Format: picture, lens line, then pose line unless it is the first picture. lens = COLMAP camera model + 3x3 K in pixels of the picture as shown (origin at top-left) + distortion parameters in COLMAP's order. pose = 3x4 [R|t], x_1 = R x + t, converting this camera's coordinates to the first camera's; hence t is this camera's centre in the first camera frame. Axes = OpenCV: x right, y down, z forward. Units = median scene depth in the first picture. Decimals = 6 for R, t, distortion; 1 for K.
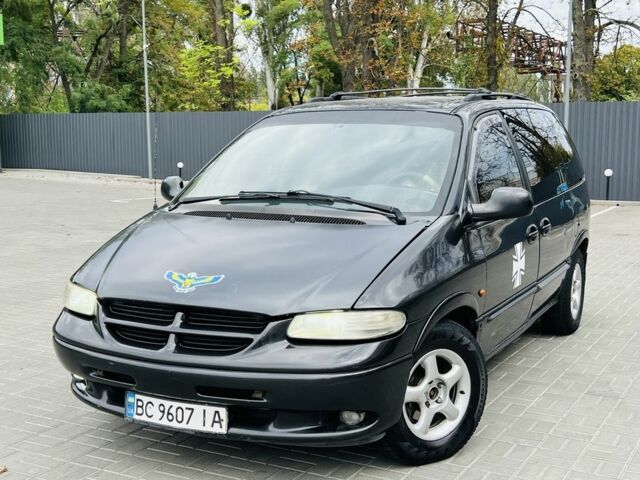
lens RADIAL K [[859.3, 0, 319.7], [0, 859.3, 239.3], [0, 0, 1]] dist [0.104440, 0.000000]
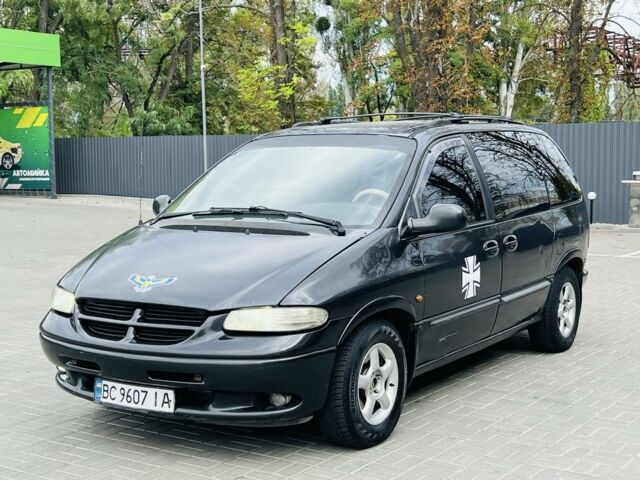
lens RADIAL K [[946.9, 0, 319.8], [0, 946.9, 239.2], [0, 0, 1]] dist [0.135918, 0.000000]
pose [[0.996085, 0.004122, -0.088304, 0.146321], [-0.007231, 0.999364, -0.034910, 0.025364], [0.088104, 0.035412, 0.995482, -0.197005]]
